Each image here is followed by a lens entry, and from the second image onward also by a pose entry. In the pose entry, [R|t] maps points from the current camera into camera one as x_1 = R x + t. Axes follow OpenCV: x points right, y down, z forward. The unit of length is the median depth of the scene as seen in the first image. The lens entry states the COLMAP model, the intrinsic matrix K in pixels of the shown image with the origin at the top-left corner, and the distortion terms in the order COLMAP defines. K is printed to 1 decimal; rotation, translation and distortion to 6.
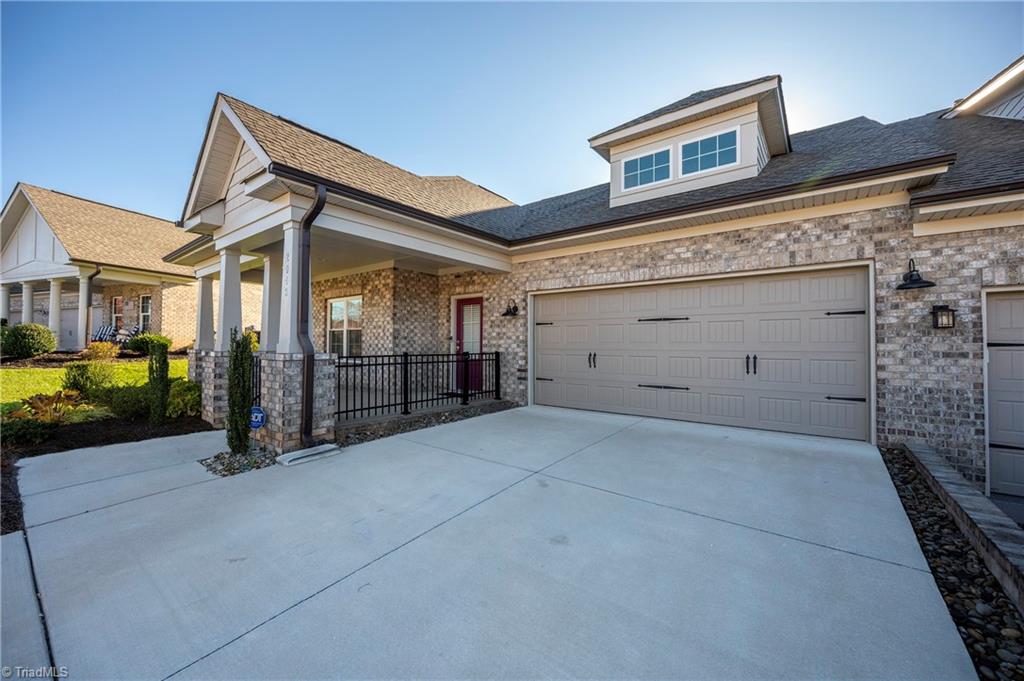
lens RADIAL K [[402.4, 0, 511.2], [0, 402.4, 340.0], [0, 0, 1]] dist [-0.000847, -0.000503]
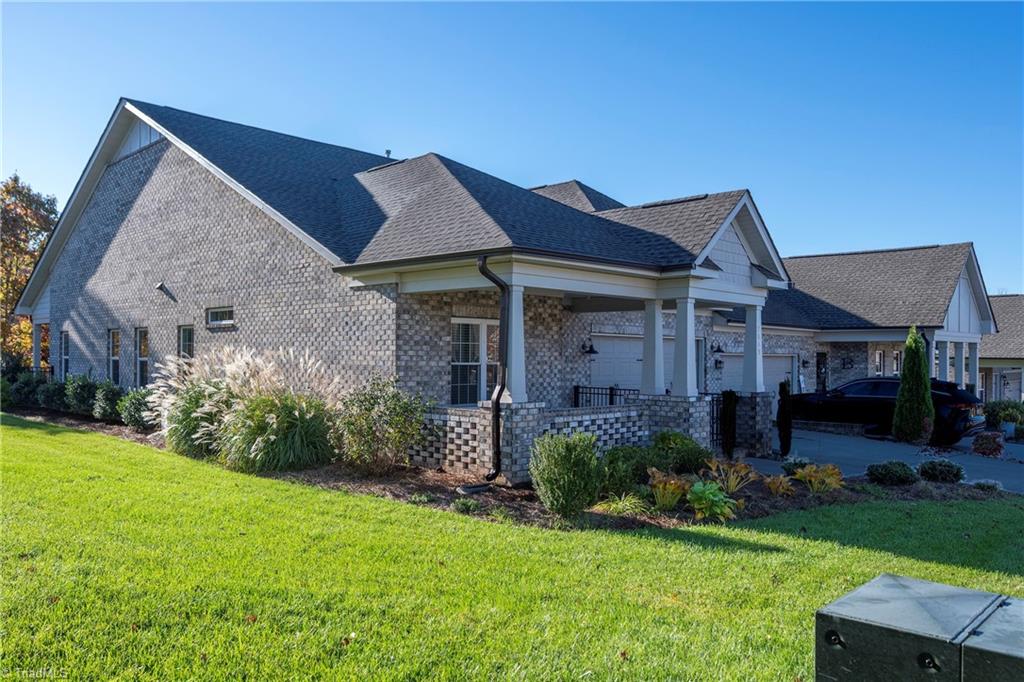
lens RADIAL K [[773.9, 0, 507.1], [0, 773.9, 345.9], [0, 0, 1]] dist [0.003122, -0.001090]
pose [[0.112178, 0.009260, 0.993645, -2.410147], [-0.022149, 0.999731, -0.006816, -0.067262], [-0.993441, -0.021244, 0.112353, 1.089186]]
